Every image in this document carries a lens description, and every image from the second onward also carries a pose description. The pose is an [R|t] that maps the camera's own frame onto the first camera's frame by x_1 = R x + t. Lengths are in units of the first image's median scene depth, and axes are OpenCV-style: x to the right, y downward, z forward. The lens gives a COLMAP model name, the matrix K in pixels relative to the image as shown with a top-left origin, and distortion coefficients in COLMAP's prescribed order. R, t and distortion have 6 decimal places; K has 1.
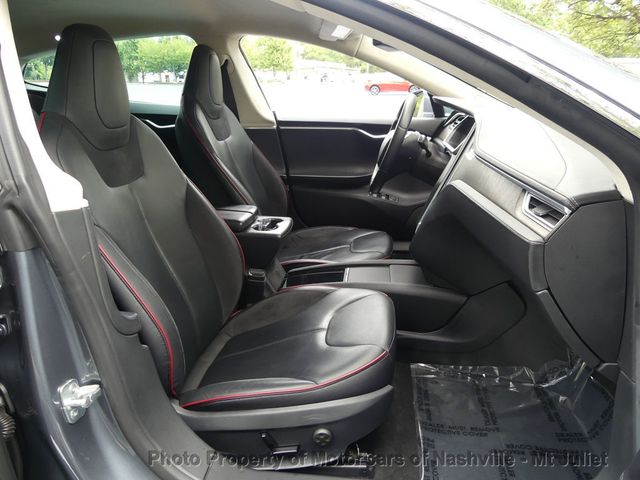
lens RADIAL K [[480.3, 0, 322.2], [0, 480.3, 237.3], [0, 0, 1]] dist [-0.021011, -0.003749]
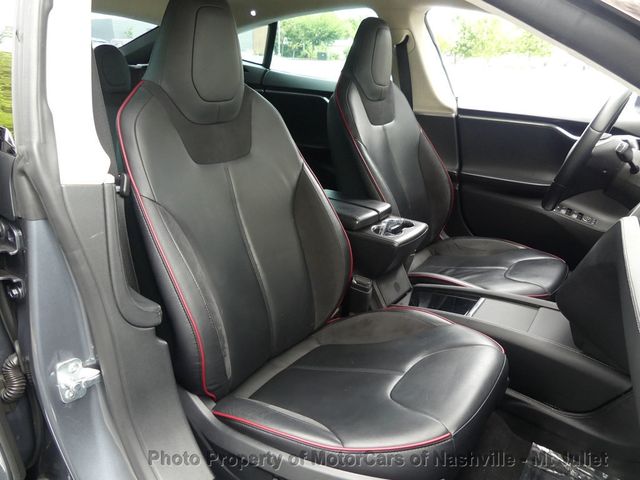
lens RADIAL K [[480.3, 0, 322.2], [0, 480.3, 237.3], [0, 0, 1]] dist [-0.021011, -0.003749]
pose [[0.886109, 0.182467, -0.426048, 0.134176], [-0.168954, 0.983159, 0.069669, -0.044905], [0.431586, 0.010248, 0.902014, 0.161745]]
